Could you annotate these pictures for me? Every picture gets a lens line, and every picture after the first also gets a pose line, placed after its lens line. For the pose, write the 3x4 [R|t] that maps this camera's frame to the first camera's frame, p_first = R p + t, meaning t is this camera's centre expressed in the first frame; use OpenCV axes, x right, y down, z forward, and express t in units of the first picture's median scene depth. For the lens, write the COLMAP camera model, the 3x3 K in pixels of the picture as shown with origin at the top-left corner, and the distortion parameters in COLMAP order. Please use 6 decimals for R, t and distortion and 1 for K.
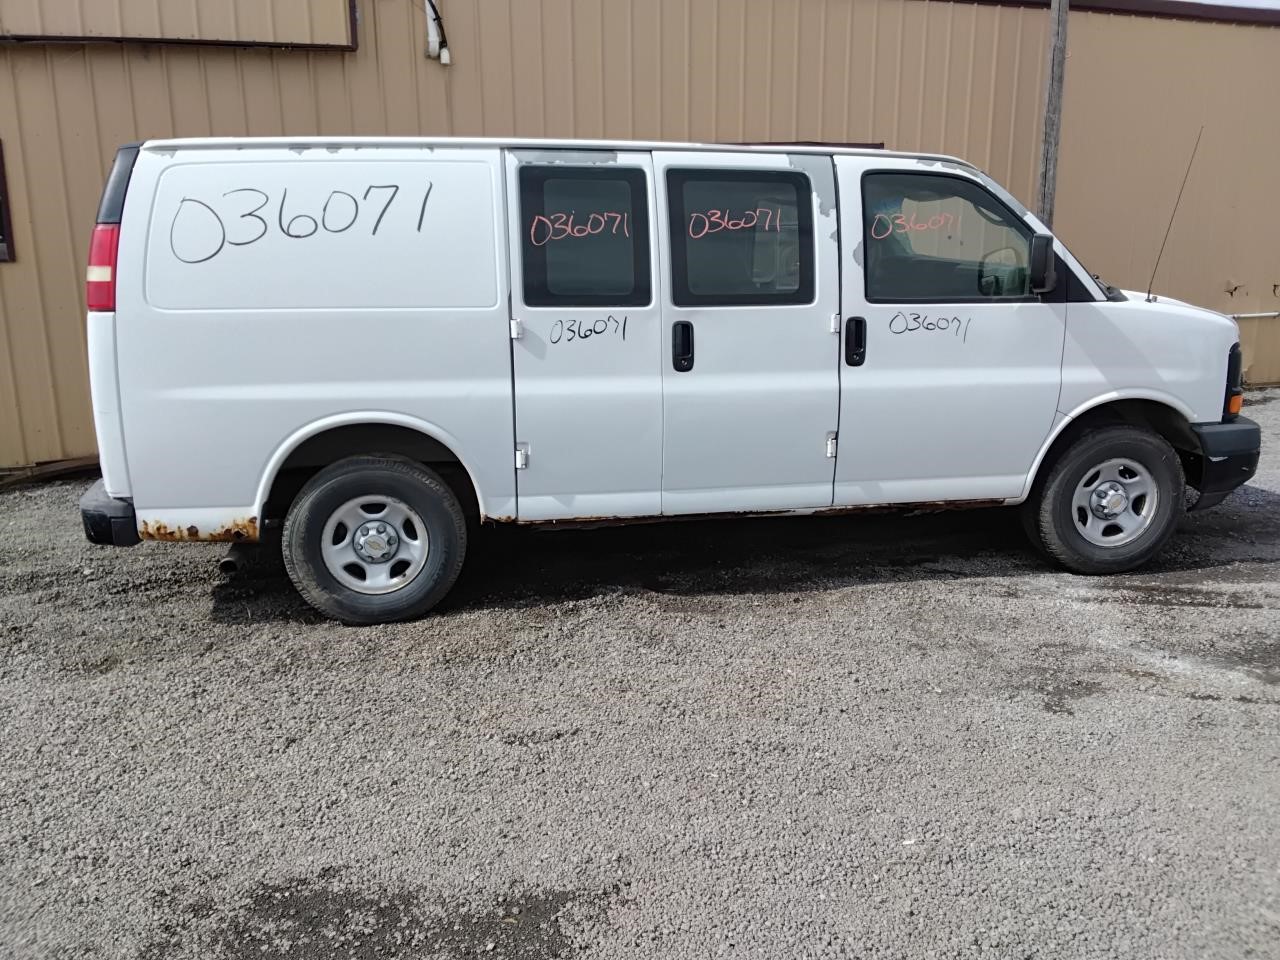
lens RADIAL K [[1002.7, 0, 648.6], [0, 1002.7, 485.9], [0, 0, 1]] dist [0.119697, -0.196941]
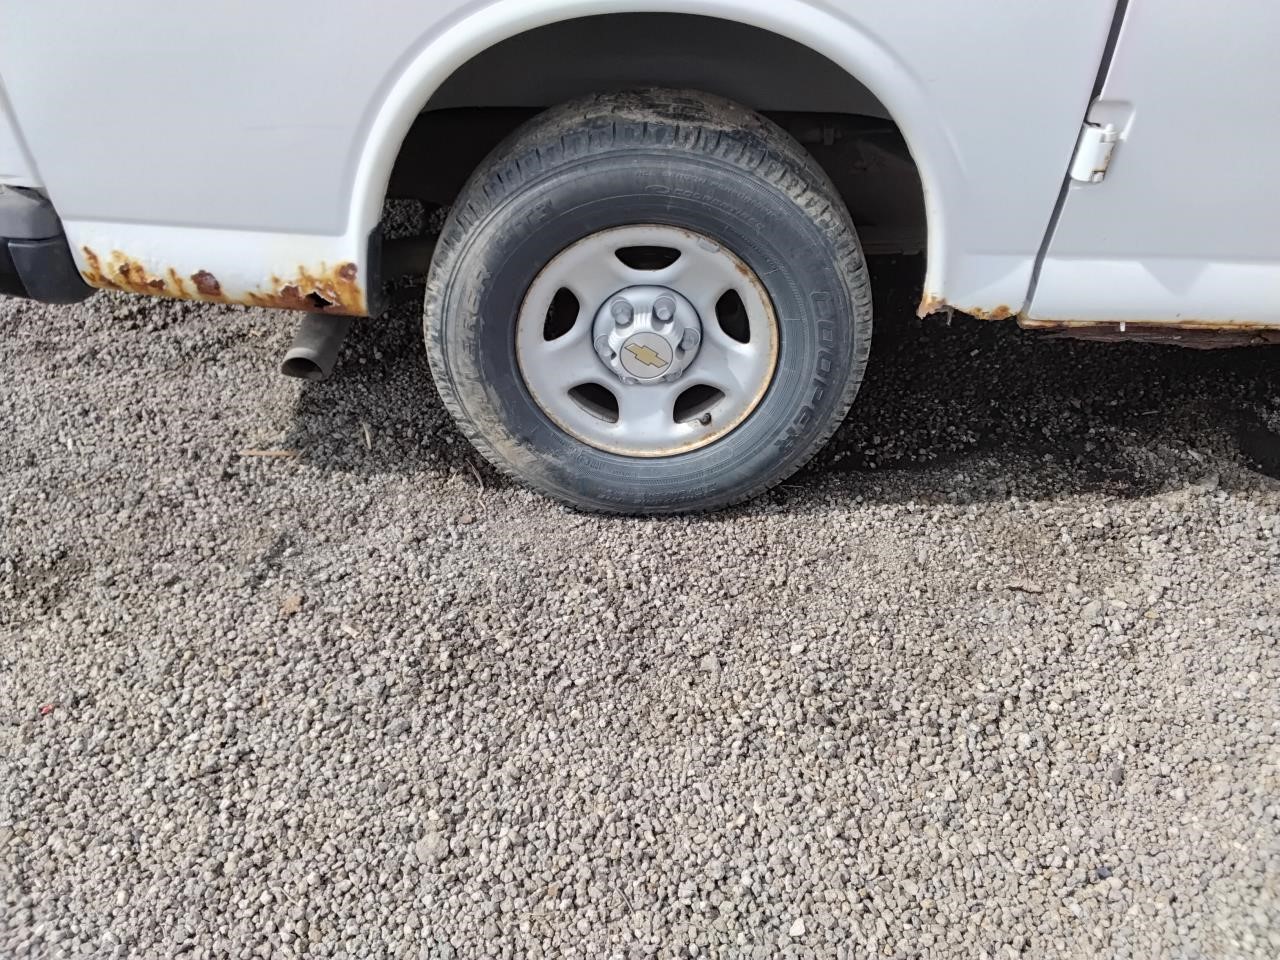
lens RADIAL K [[1002.7, 0, 648.6], [0, 1002.7, 485.9], [0, 0, 1]] dist [0.119697, -0.196941]
pose [[0.981330, 0.134254, -0.137719, -0.207285], [-0.059040, 0.891766, 0.448628, -0.070554], [0.183043, -0.432122, 0.883044, 0.626819]]
